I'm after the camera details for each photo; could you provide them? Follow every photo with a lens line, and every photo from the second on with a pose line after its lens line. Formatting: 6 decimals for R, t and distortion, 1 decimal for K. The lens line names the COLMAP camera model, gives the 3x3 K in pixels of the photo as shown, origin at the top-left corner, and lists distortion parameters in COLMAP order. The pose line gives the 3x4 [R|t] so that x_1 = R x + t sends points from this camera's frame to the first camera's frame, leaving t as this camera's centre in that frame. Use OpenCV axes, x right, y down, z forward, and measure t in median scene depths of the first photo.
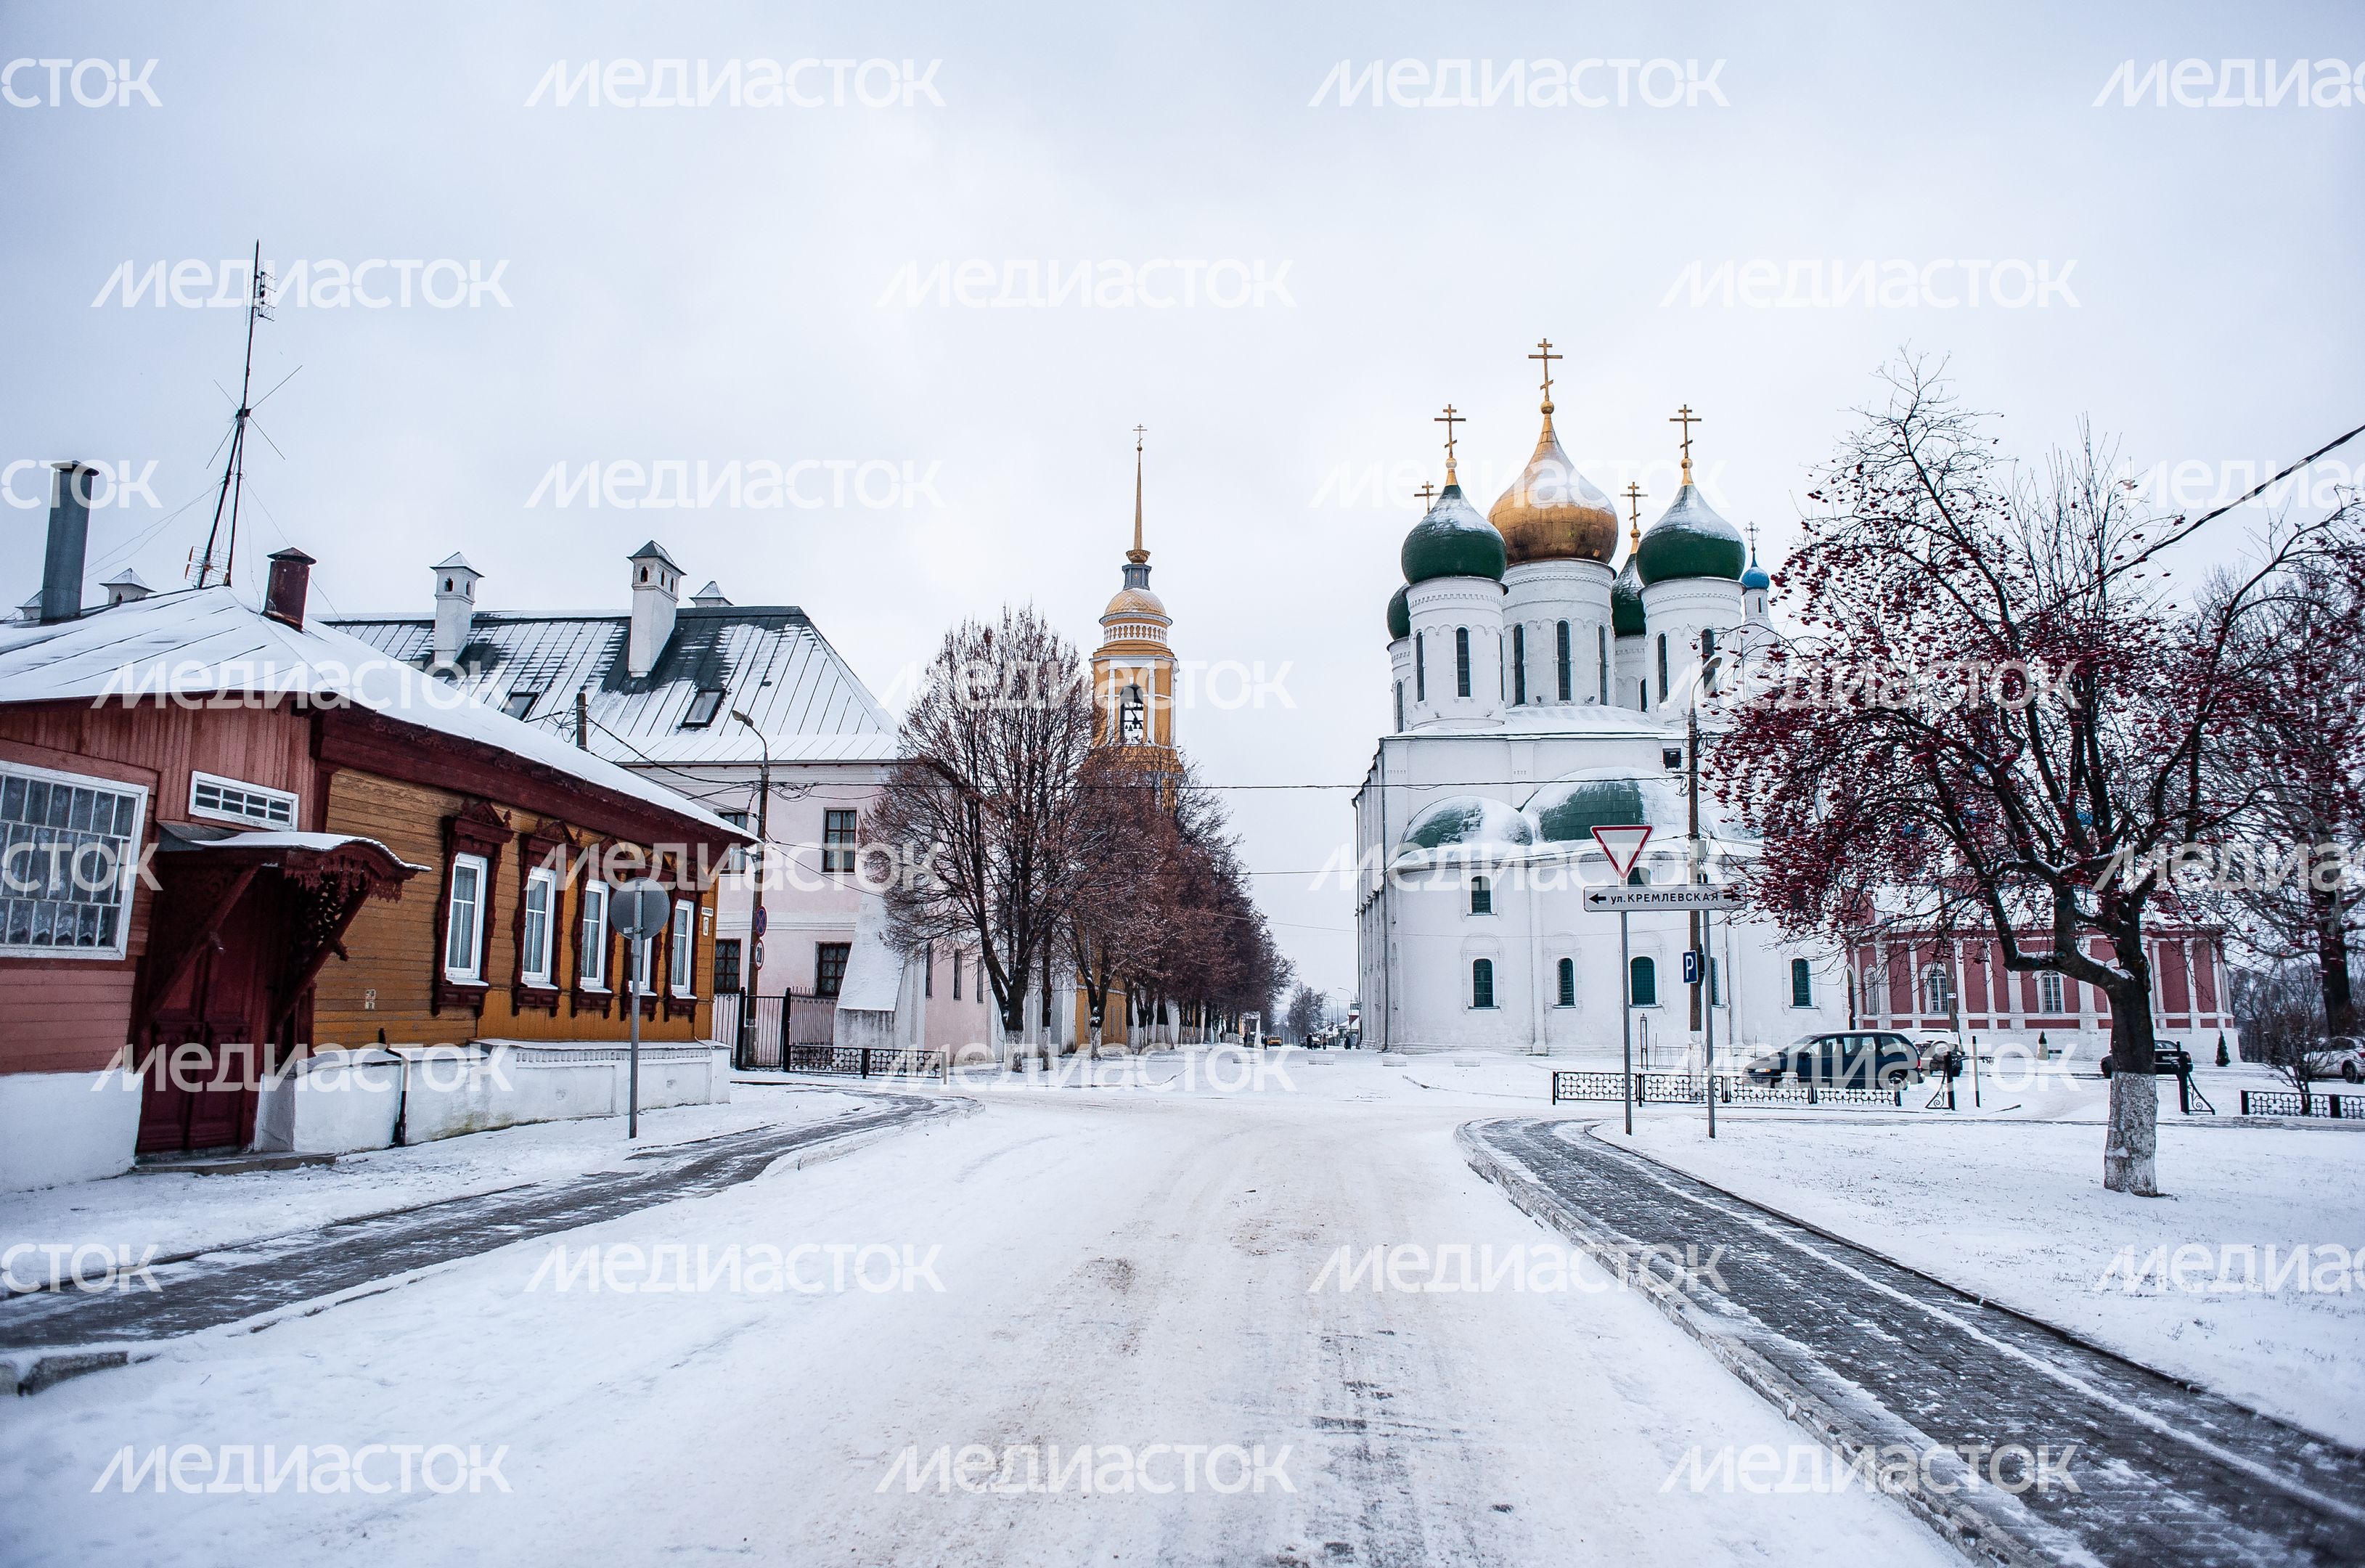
lens RADIAL K [[1593.2, 0, 1195.1], [0, 1593.2, 778.1], [0, 0, 1]] dist [-0.083172, 0.072640]
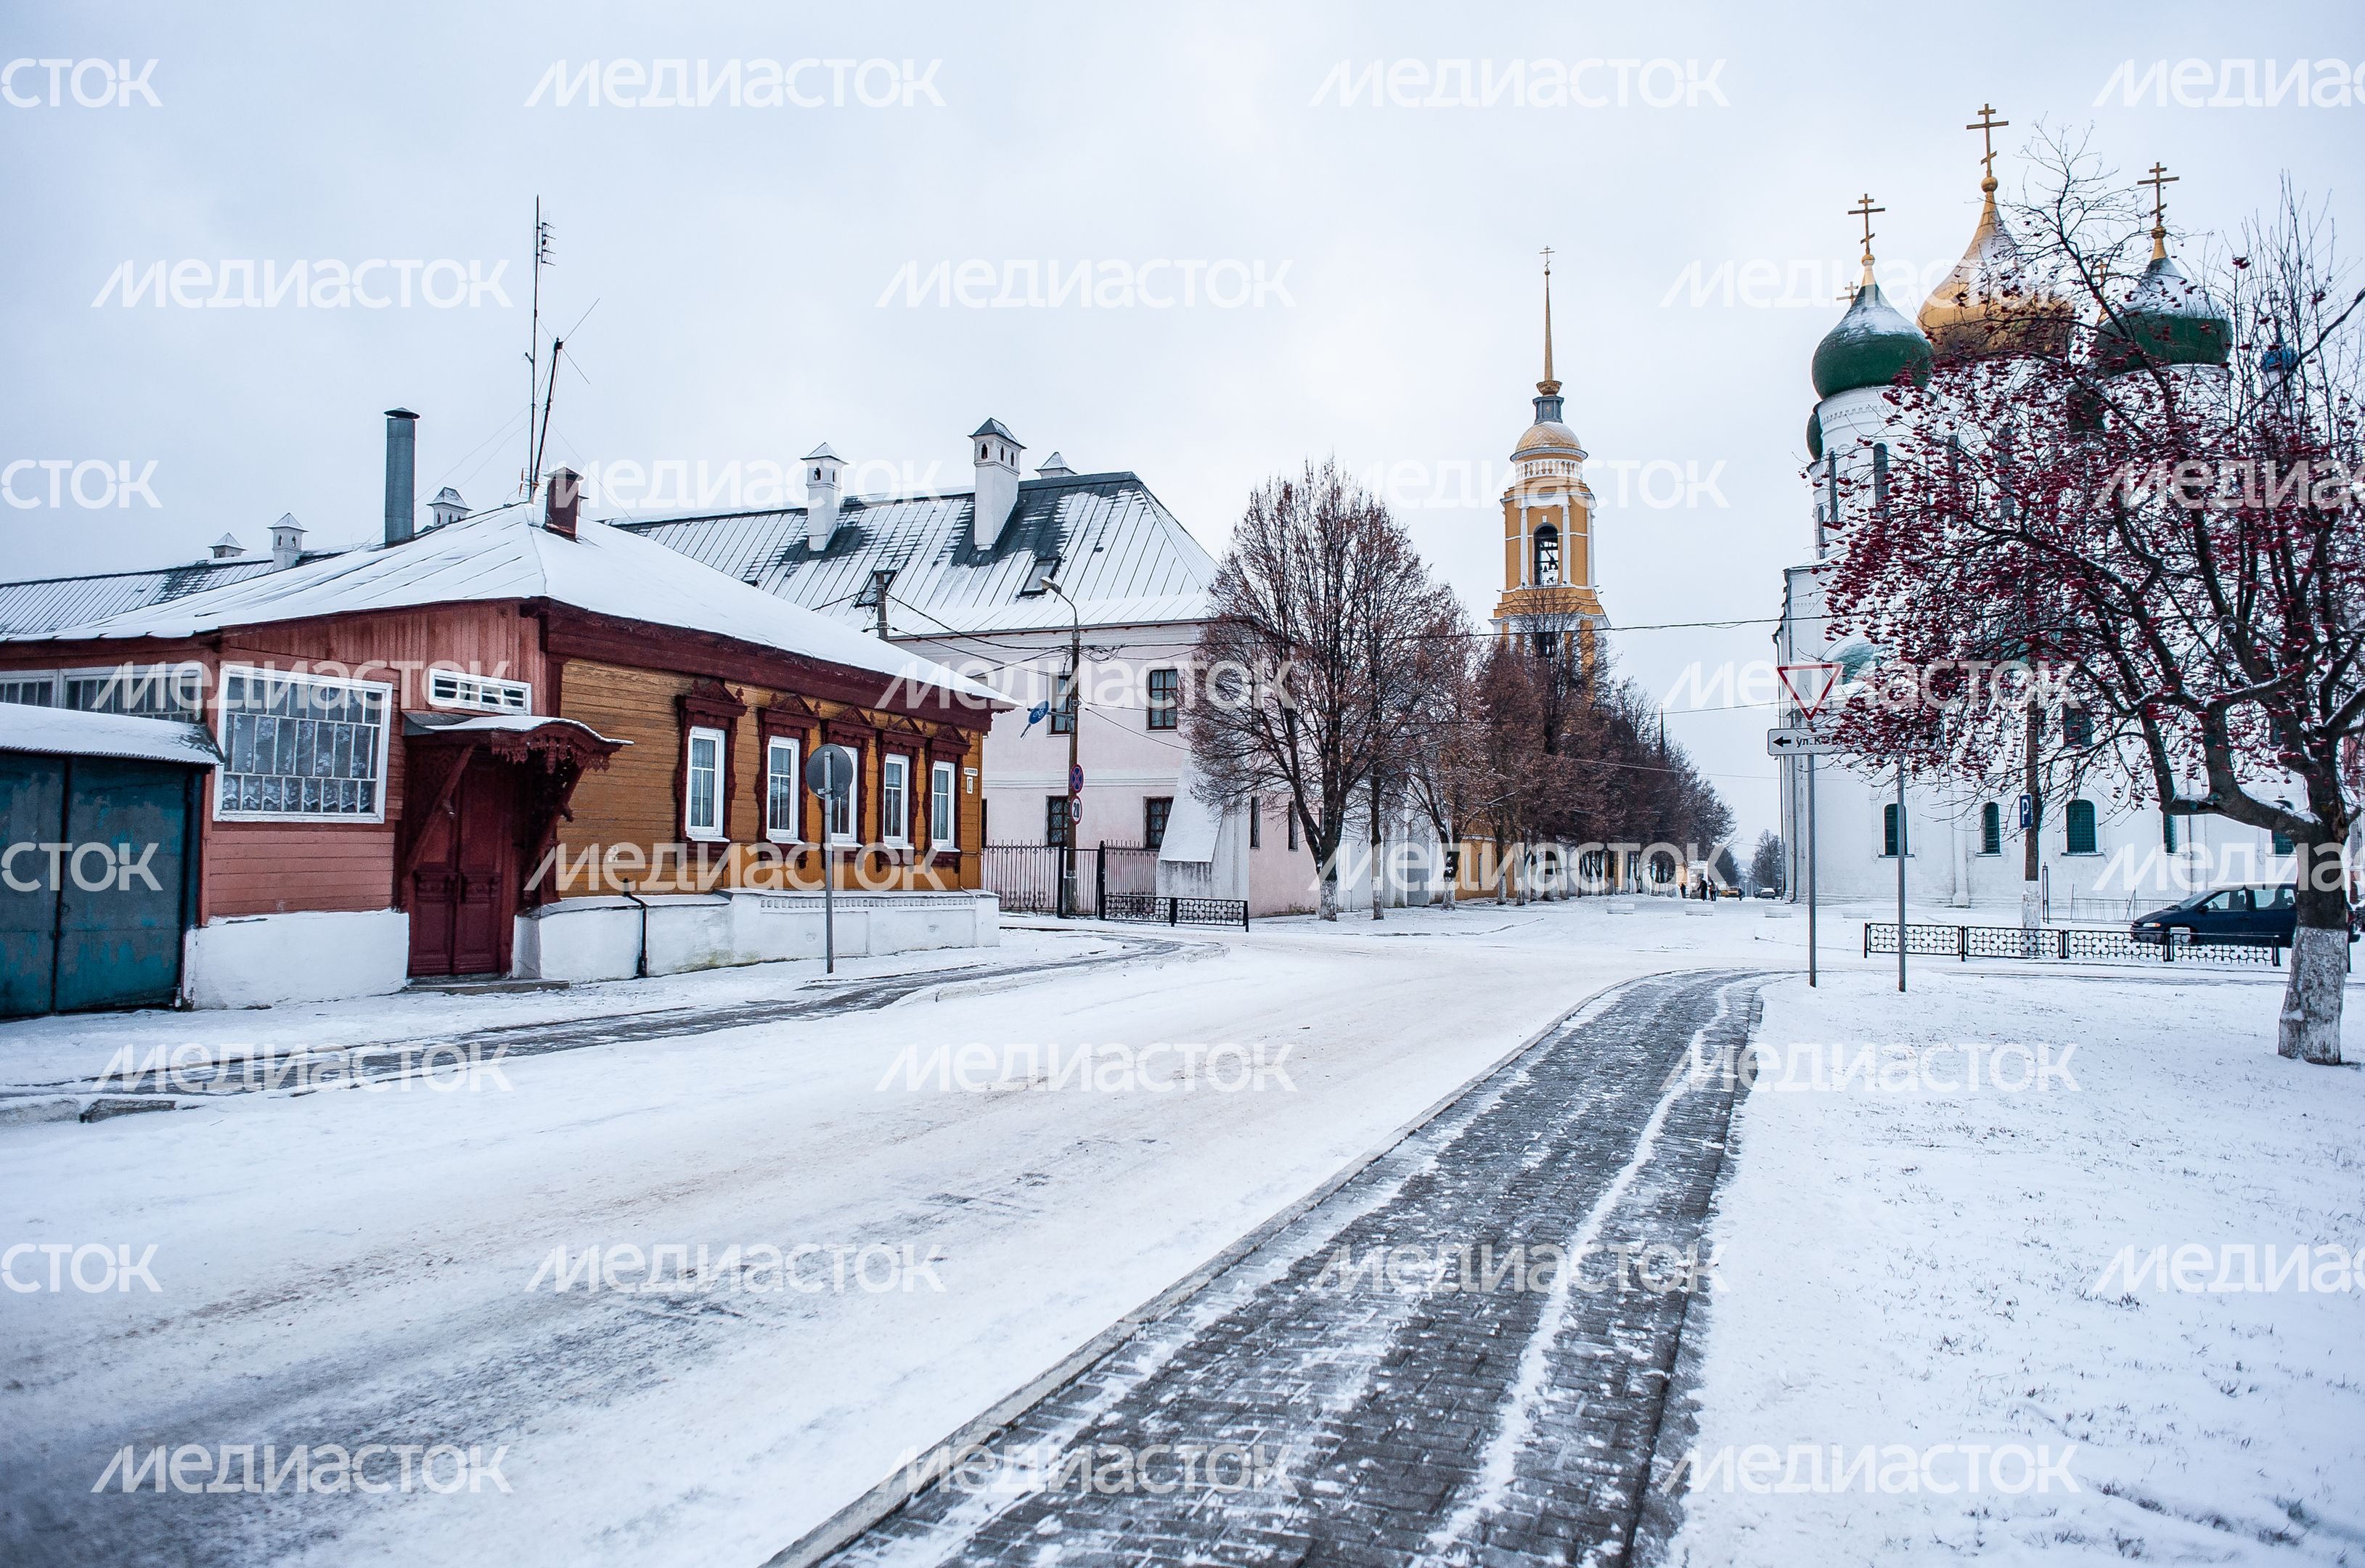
lens RADIAL K [[1627.6, 0, 1200.0], [0, 1627.6, 779.3], [0, 0, 1]] dist [-0.089264, 0.077606]
pose [[0.960588, -0.016692, -0.277476, 0.153807], [0.042774, 0.995183, 0.088212, -0.001726], [0.274667, -0.096604, 0.956674, -0.021961]]
